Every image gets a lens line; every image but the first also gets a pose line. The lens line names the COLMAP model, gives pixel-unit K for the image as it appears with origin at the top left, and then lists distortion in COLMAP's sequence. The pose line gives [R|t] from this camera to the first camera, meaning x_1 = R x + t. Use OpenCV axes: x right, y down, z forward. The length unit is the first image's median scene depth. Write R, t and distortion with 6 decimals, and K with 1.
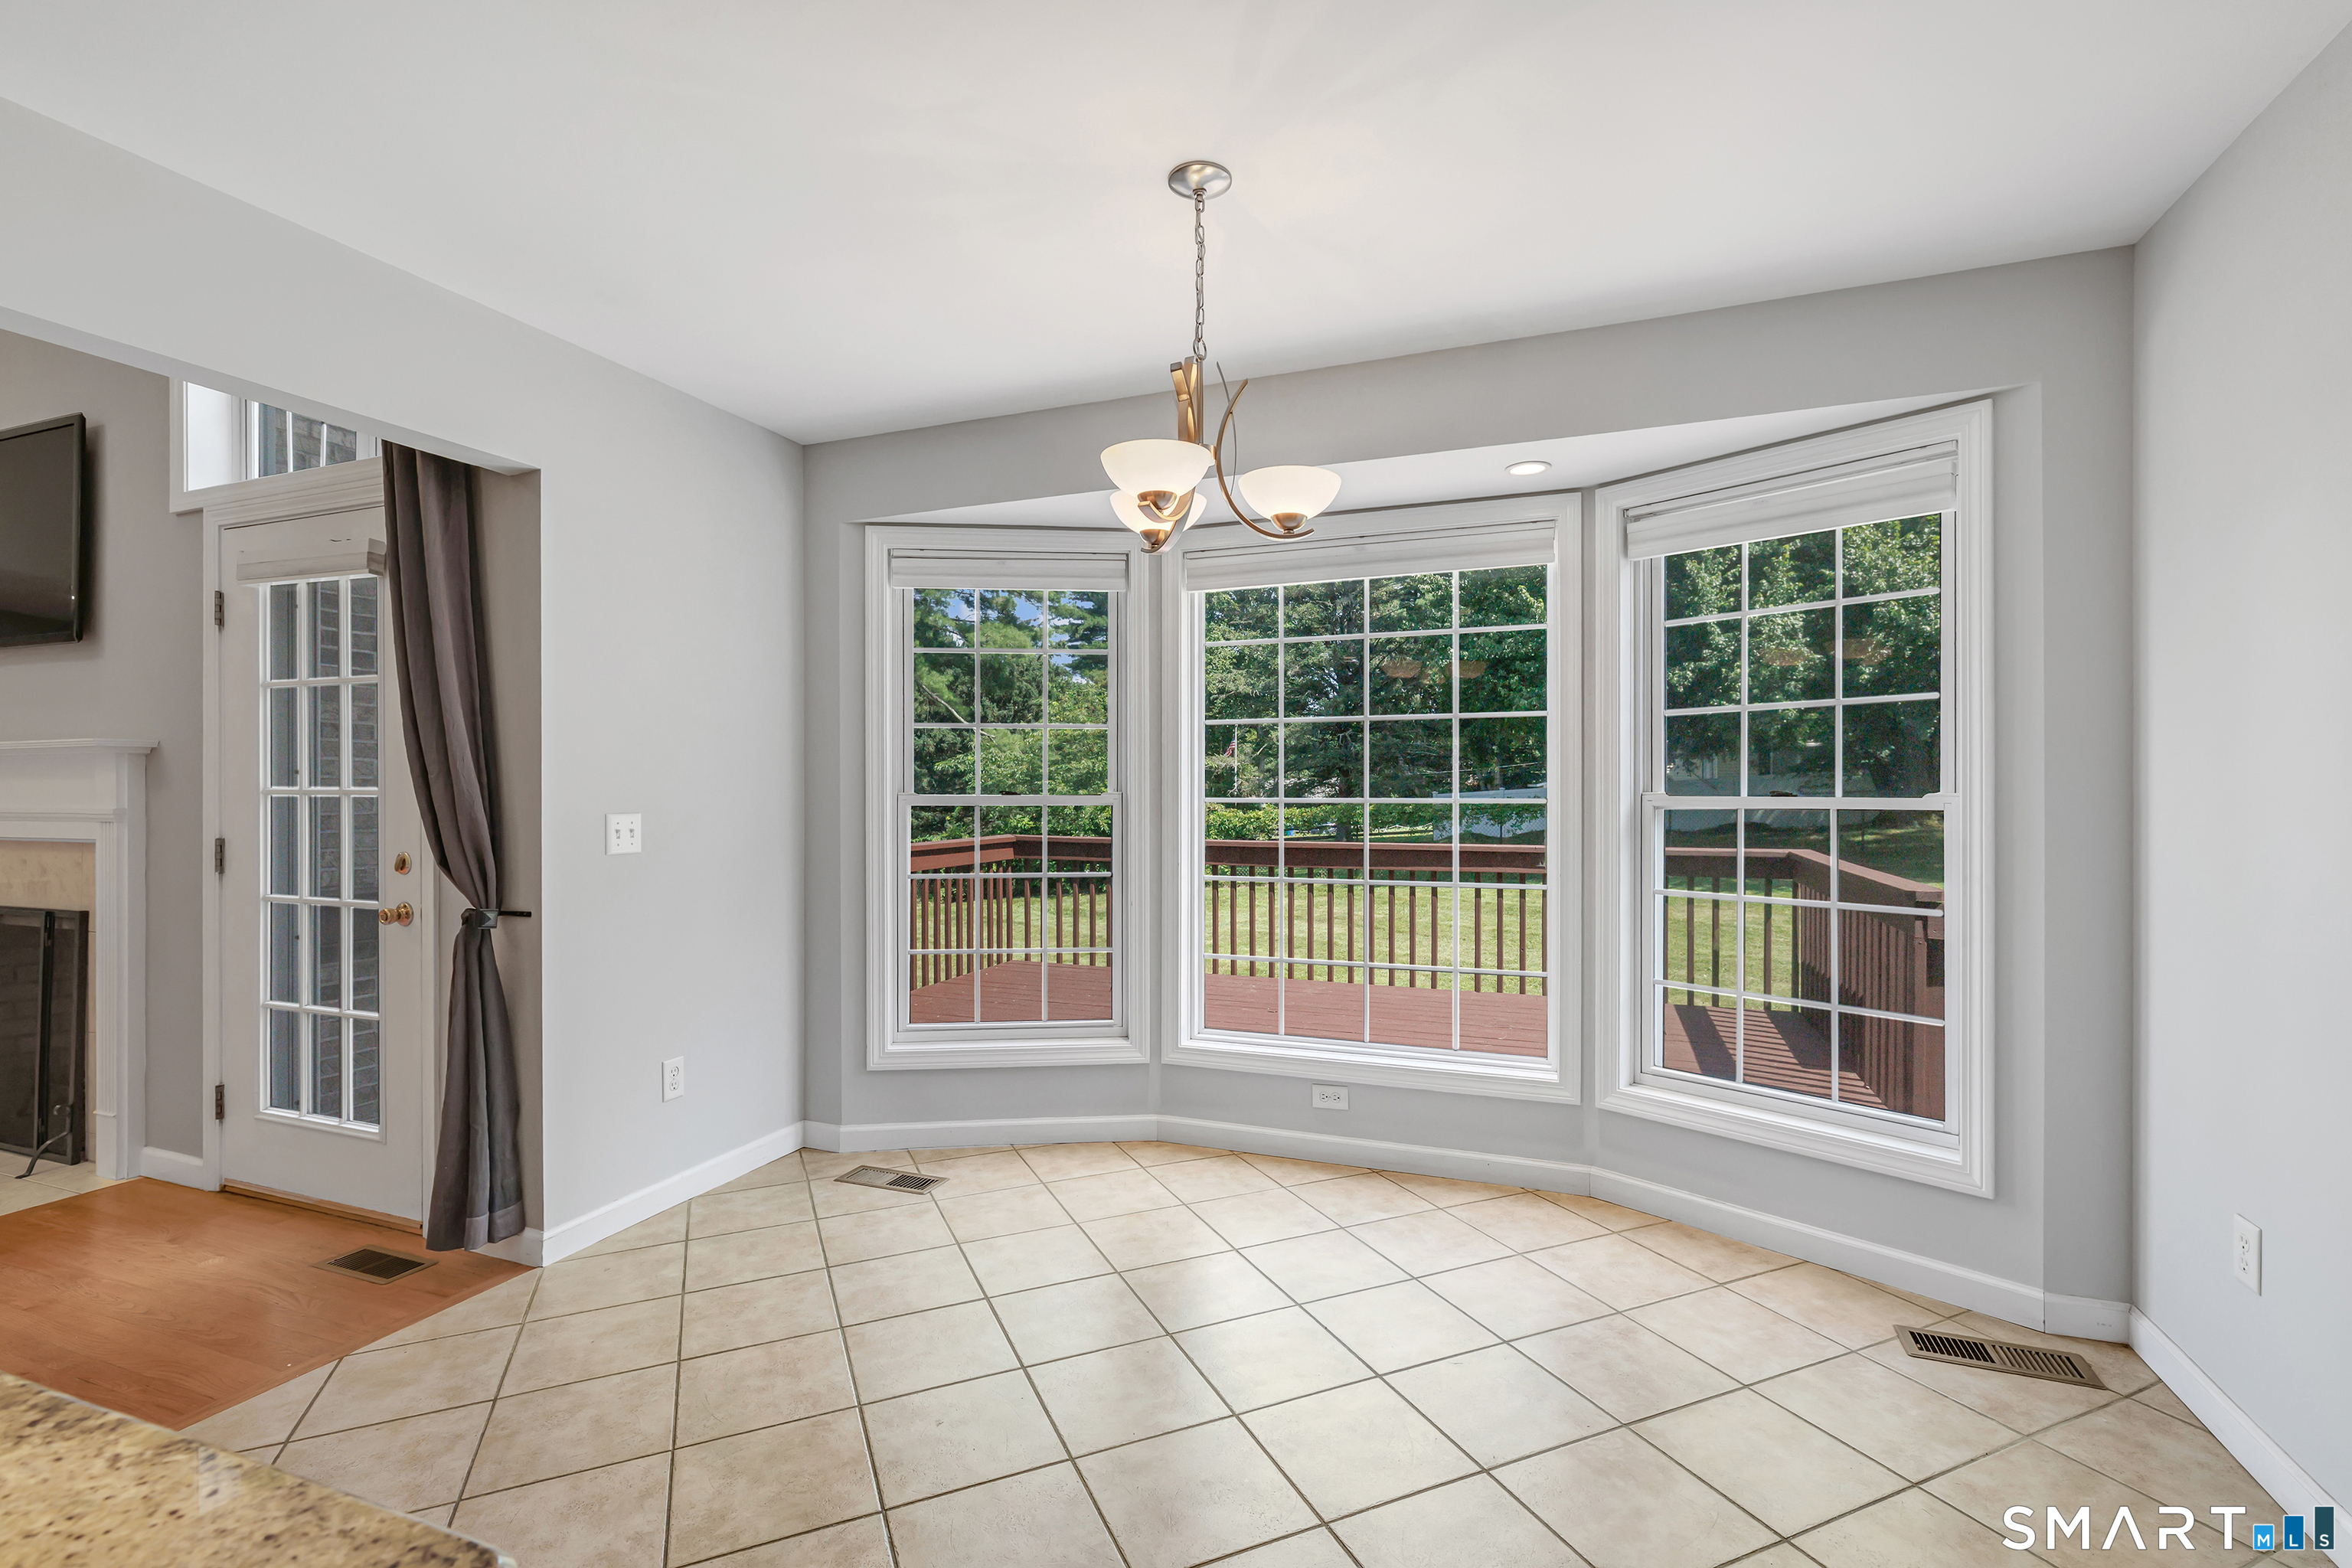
lens RADIAL K [[1054.0, 0, 1174.4], [0, 1054.0, 796.3], [0, 0, 1]] dist [0.003579, 0.000695]
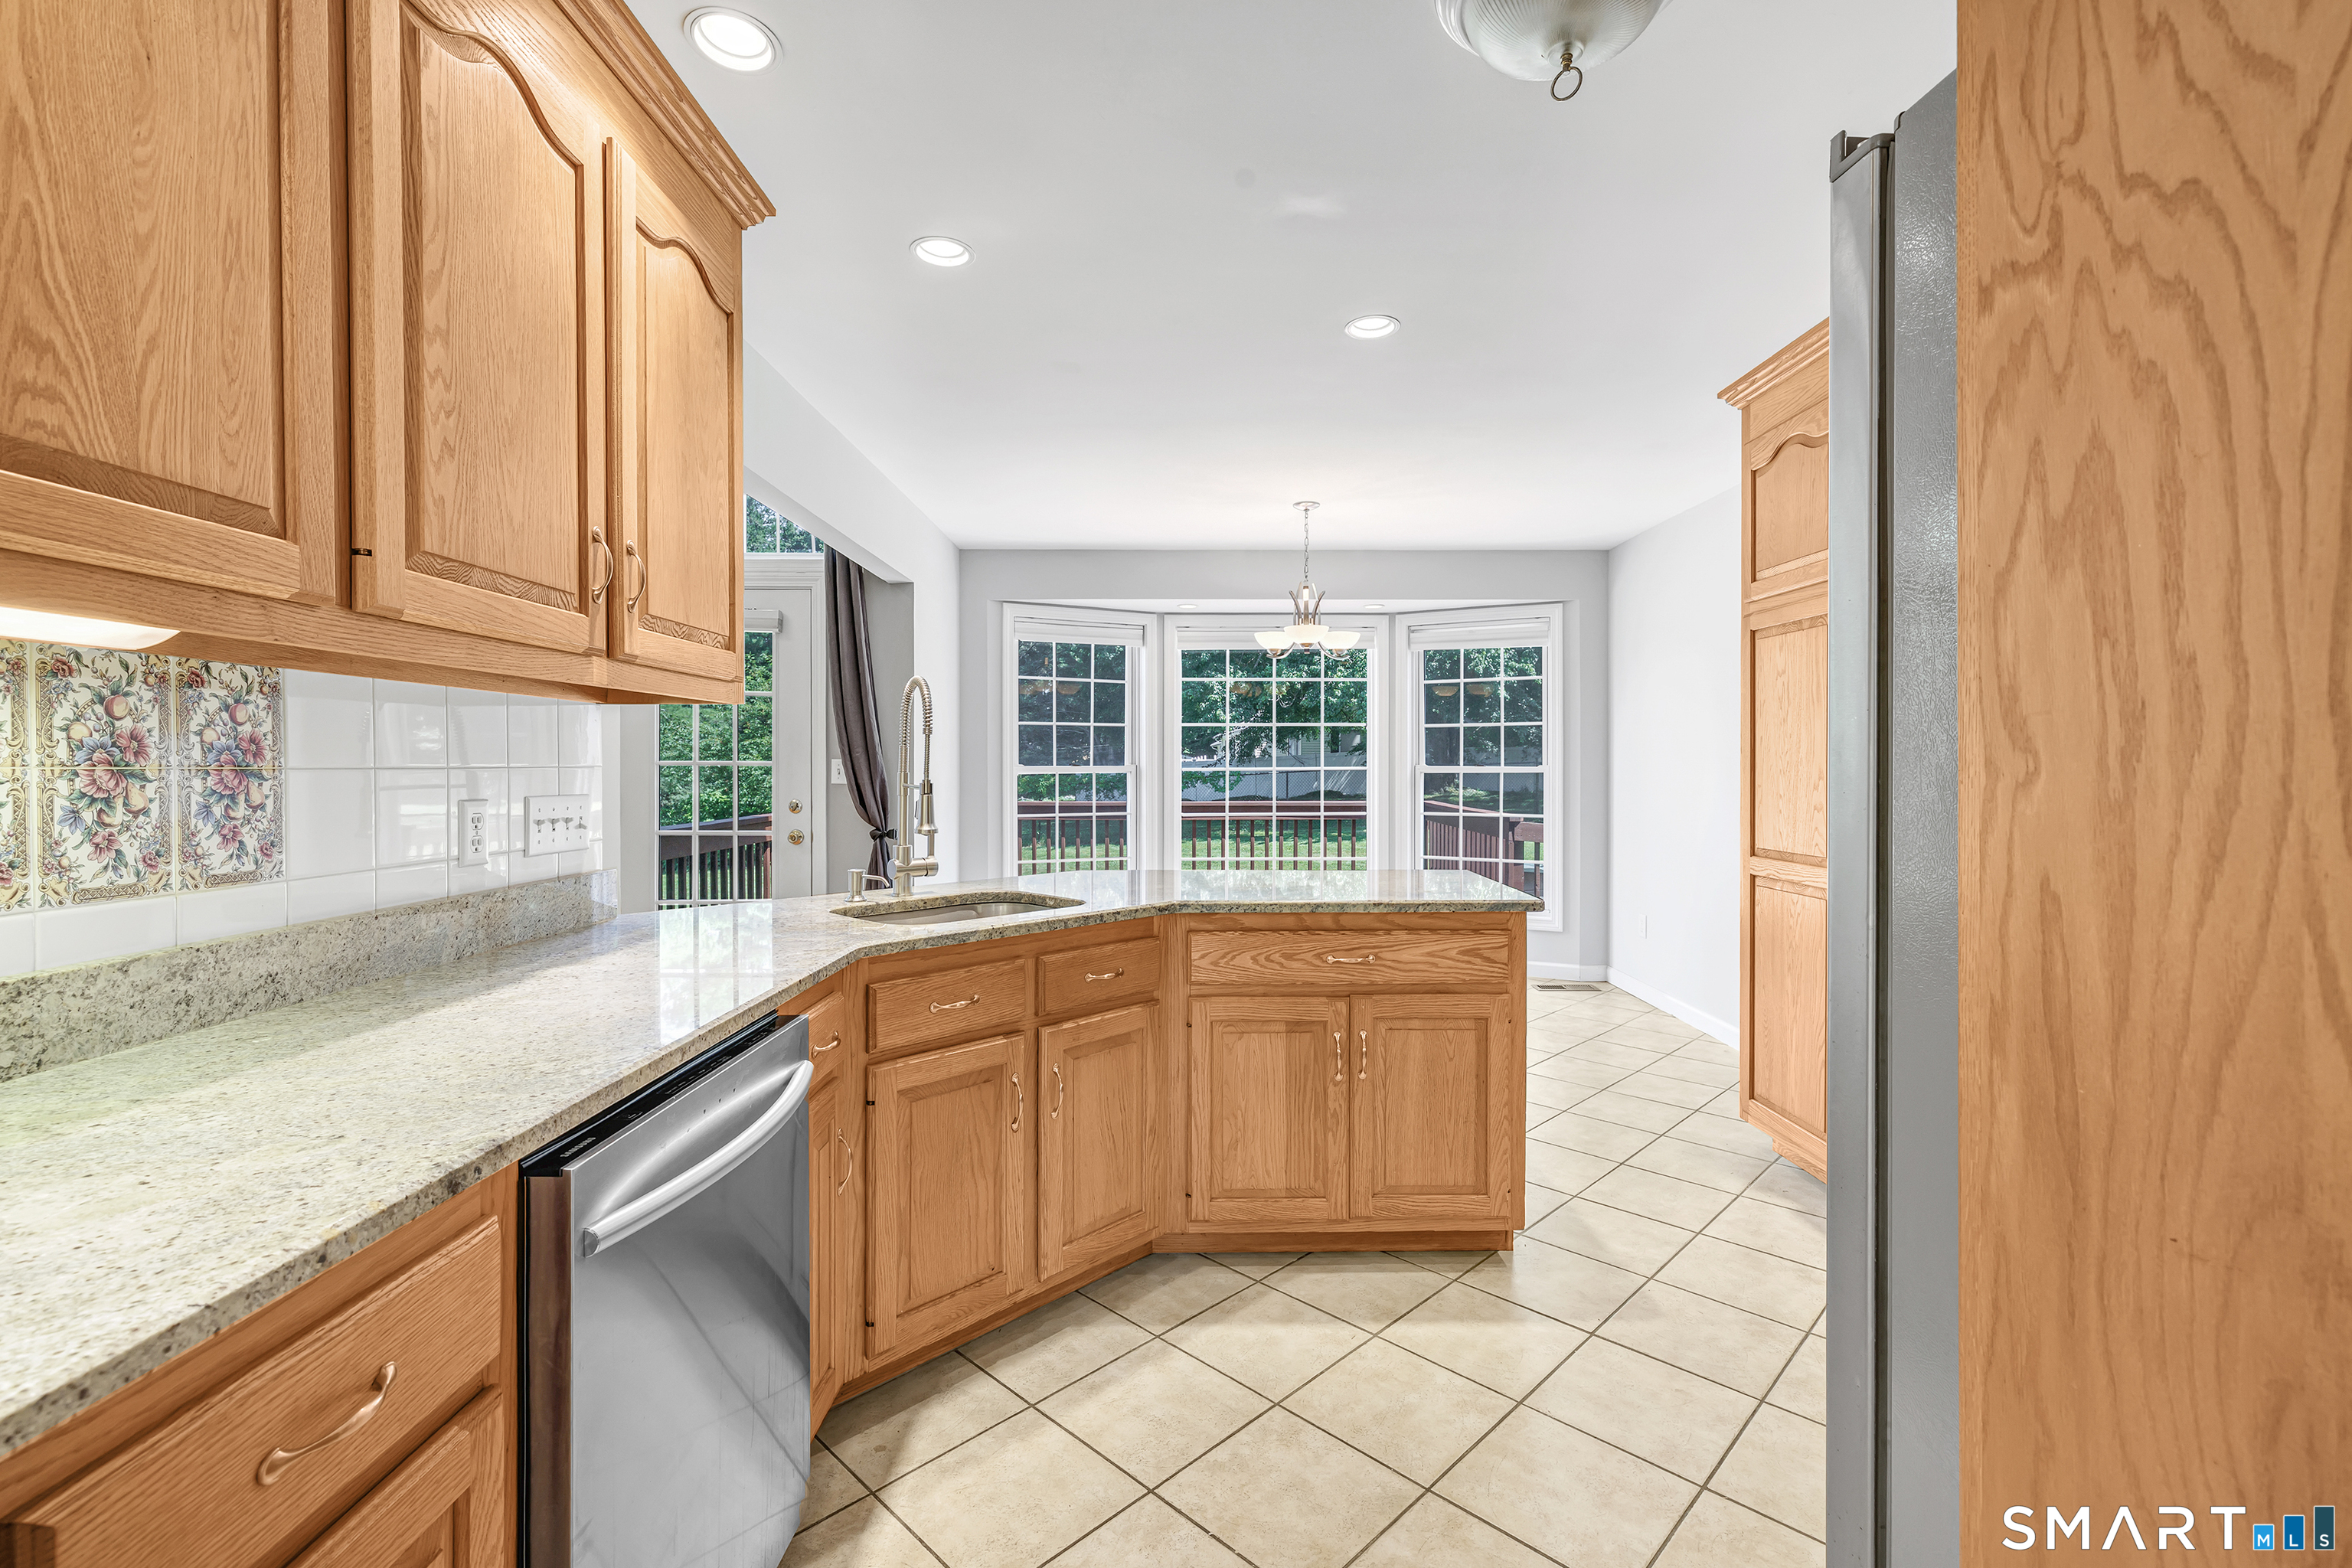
lens RADIAL K [[1054.0, 0, 1148.5], [0, 1054.0, 774.1], [0, 0, 1]] dist [0.003579, 0.000695]
pose [[0.930988, -0.002768, 0.365040, -0.753982], [-0.000265, 0.999966, 0.008257, -0.002180], [-0.365050, -0.007784, 0.930955, -0.687751]]
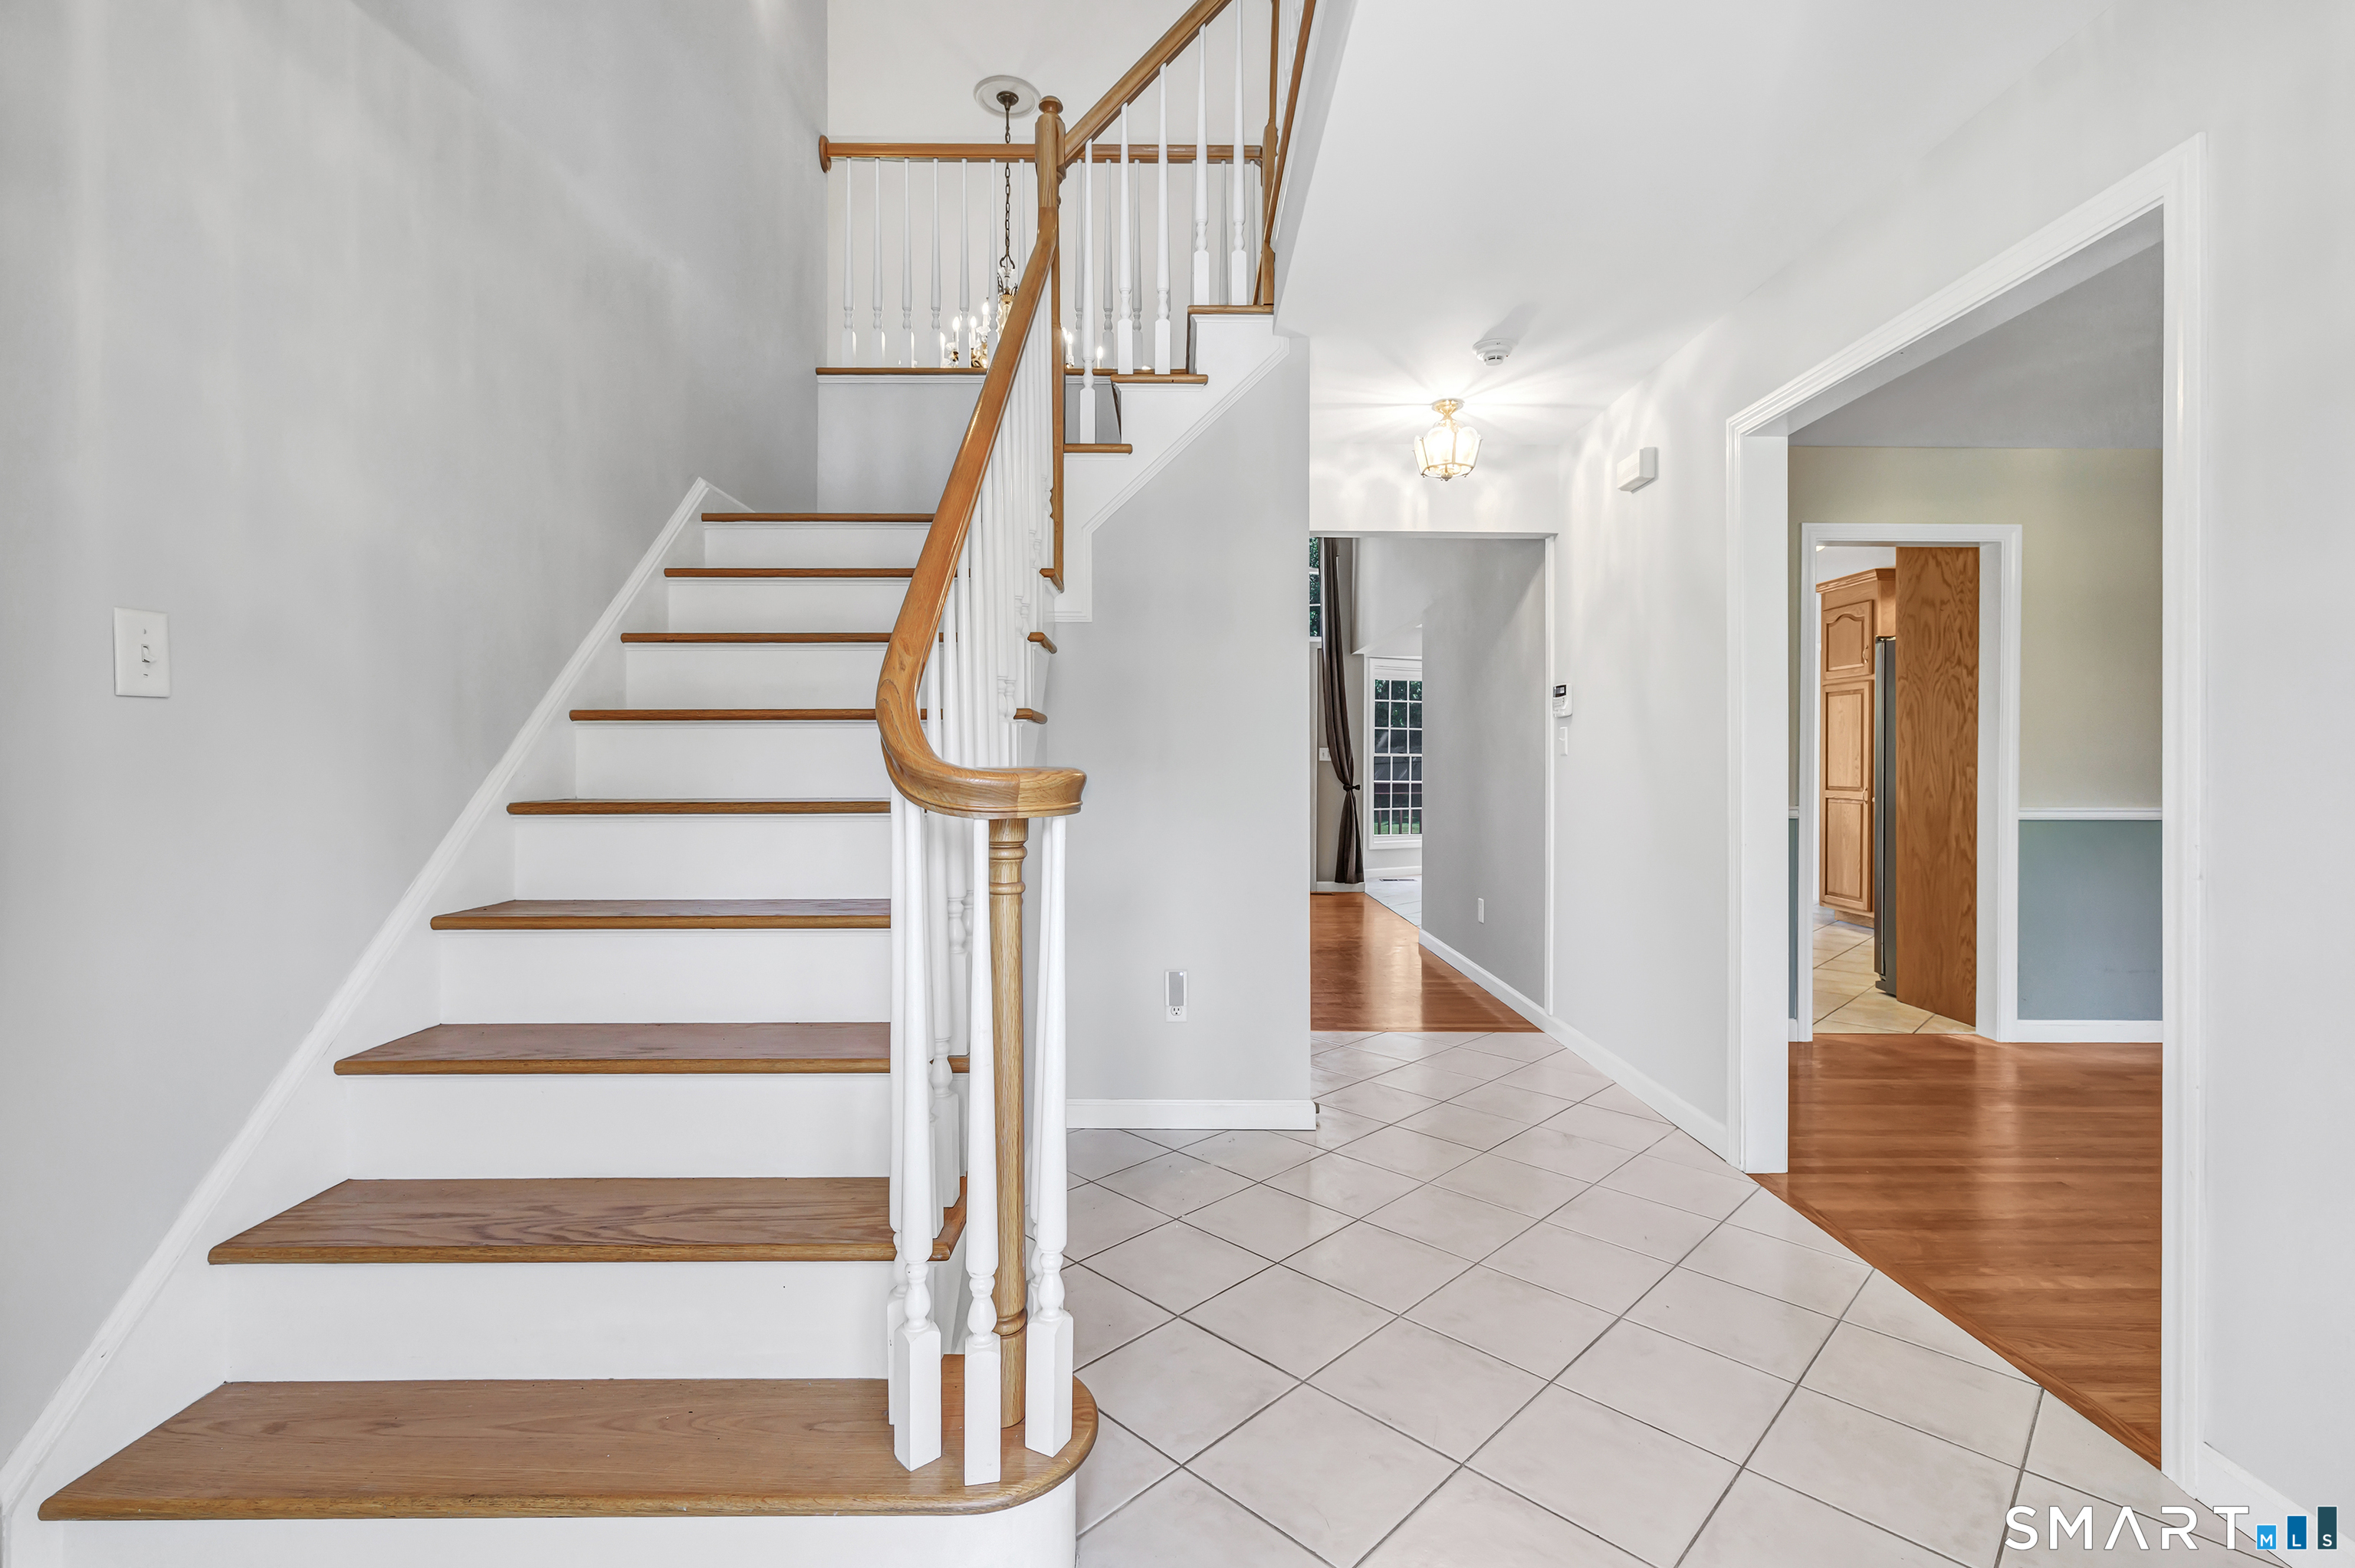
lens RADIAL K [[1055.2, 0, 1175.0], [0, 1055.2, 767.5], [0, 0, 1]] dist [0.003579, 0.000695]
pose [[0.924228, 0.004415, 0.381816, -1.944807], [-0.005972, 0.999978, 0.002894, 0.032858], [-0.381794, -0.004955, 0.924234, -1.484288]]
